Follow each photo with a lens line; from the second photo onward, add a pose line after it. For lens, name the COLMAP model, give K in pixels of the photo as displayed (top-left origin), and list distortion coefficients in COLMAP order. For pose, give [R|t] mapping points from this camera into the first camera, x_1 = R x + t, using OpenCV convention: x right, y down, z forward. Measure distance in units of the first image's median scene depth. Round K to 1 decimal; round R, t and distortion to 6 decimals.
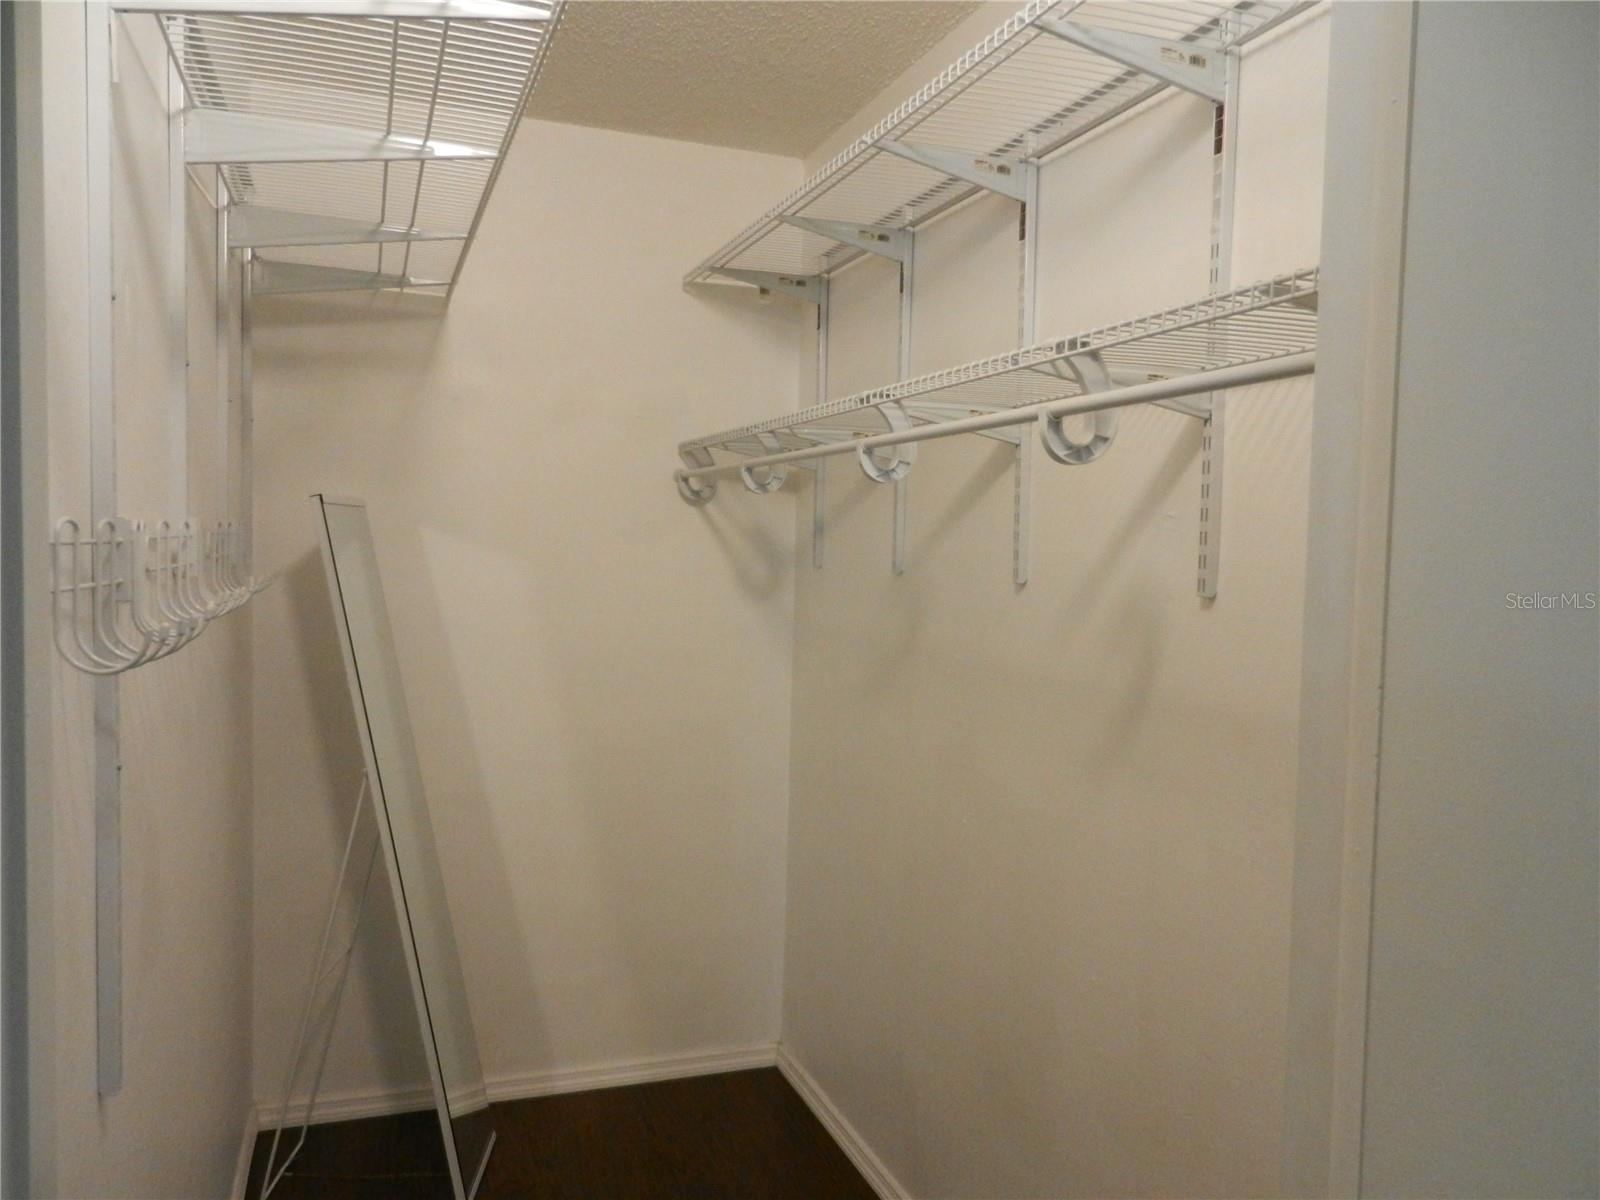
lens RADIAL K [[1195.7, 0, 803.9], [0, 1195.7, 598.8], [0, 0, 1]] dist [0.007612, 0.007681]
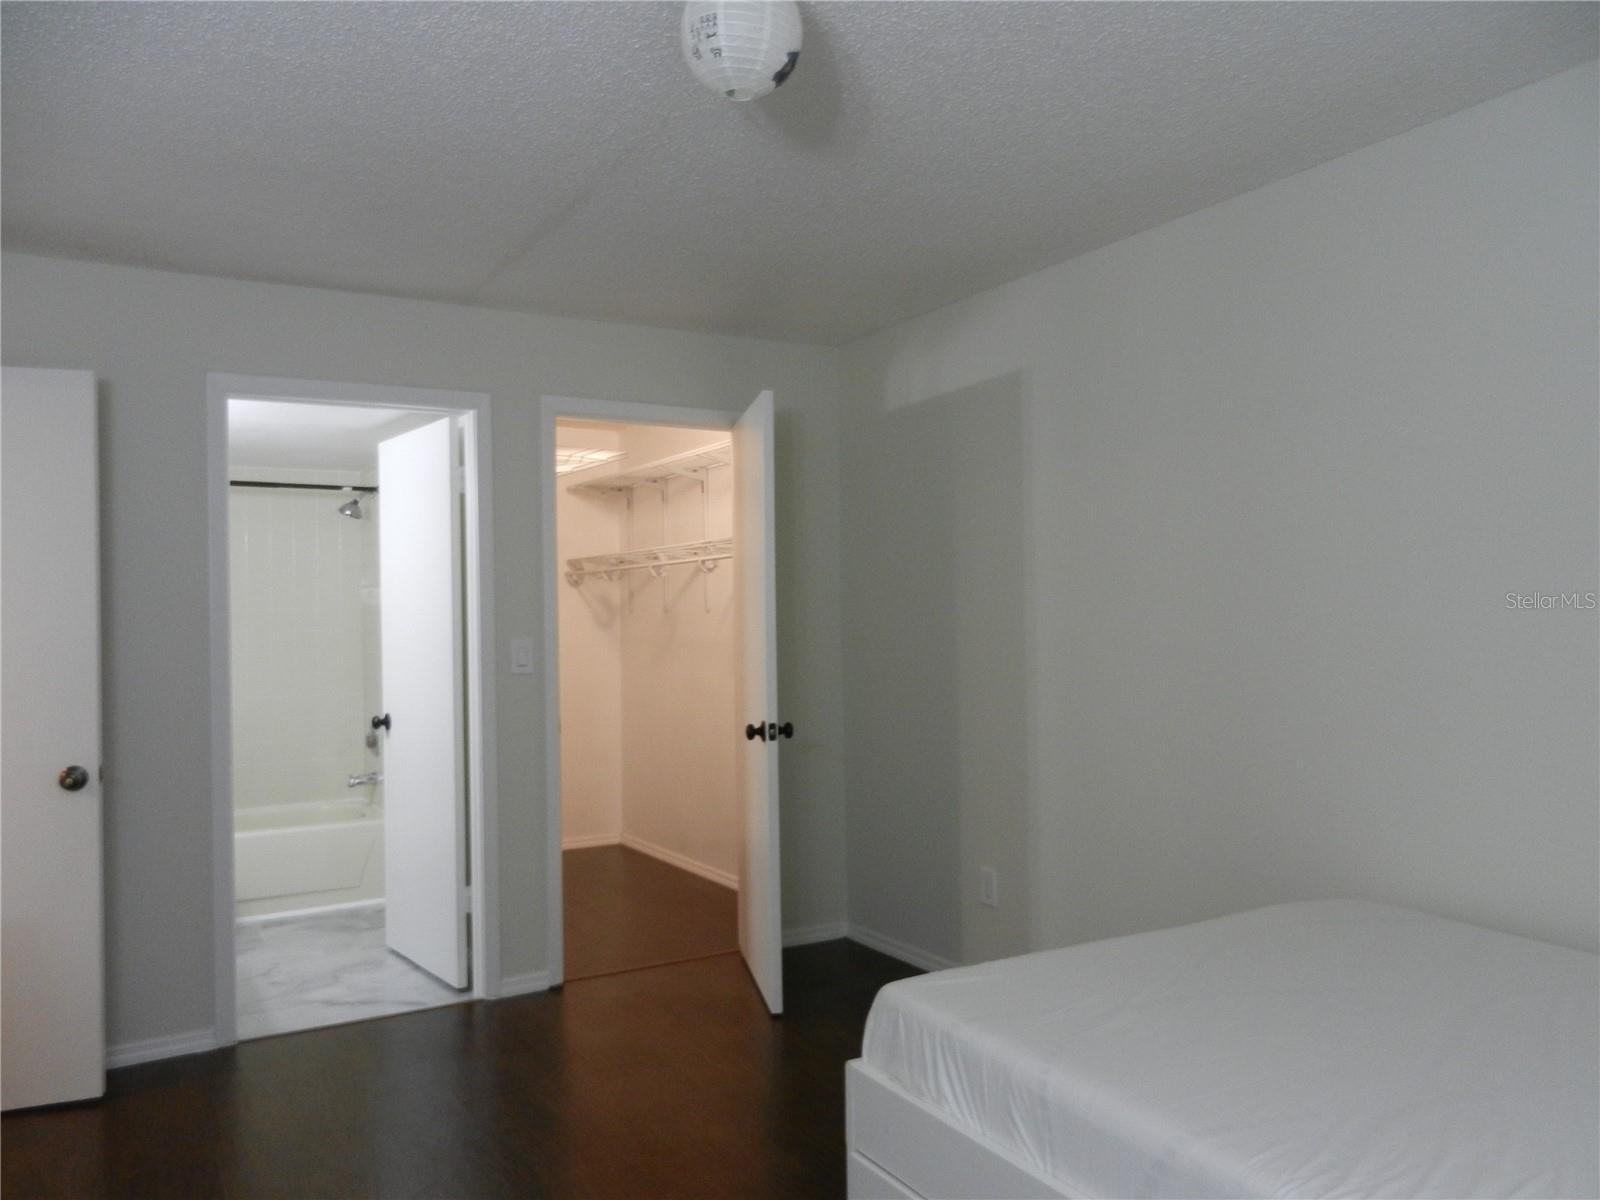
lens RADIAL K [[1195.7, 0, 801.2], [0, 1195.7, 595.6], [0, 0, 1]] dist [0.007612, 0.007681]
pose [[0.982637, -0.035815, 0.182048, -0.088566], [0.047161, 0.997180, -0.058381, 0.095357], [-0.179444, 0.065952, 0.981555, -1.367605]]
